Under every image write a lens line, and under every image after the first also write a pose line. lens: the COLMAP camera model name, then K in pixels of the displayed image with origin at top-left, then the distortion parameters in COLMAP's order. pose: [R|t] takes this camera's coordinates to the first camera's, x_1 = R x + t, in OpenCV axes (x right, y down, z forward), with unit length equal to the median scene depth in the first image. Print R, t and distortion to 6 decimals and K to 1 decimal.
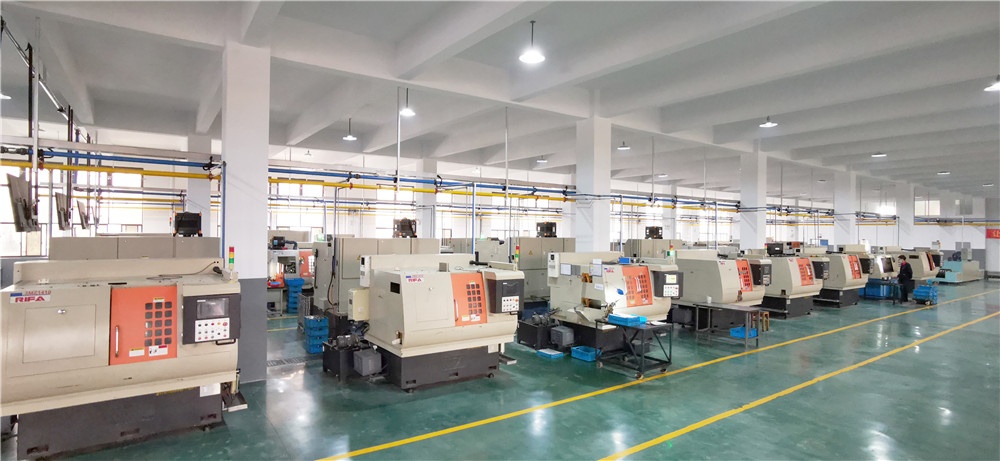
lens RADIAL K [[504.0, 0, 504.0], [0, 504.0, 224.8], [0, 0, 1]] dist [-0.036001, 0.037103]
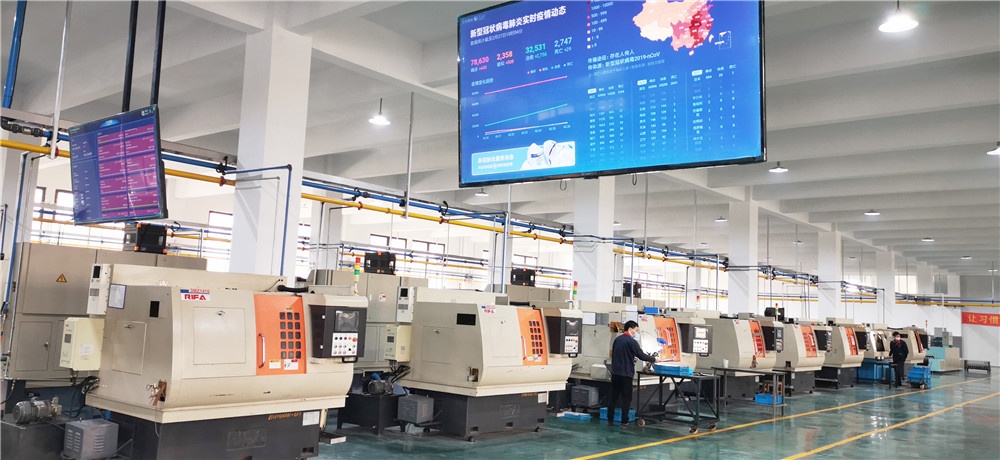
lens RADIAL K [[764.0, 0, 515.8], [0, 764.0, 224.5], [0, 0, 1]] dist [0.072580, -0.069501]
pose [[0.966255, 0.058982, 0.250743, -0.270520], [-0.035361, 0.994589, -0.097688, 0.048714], [-0.255148, 0.085525, 0.963112, -0.199087]]
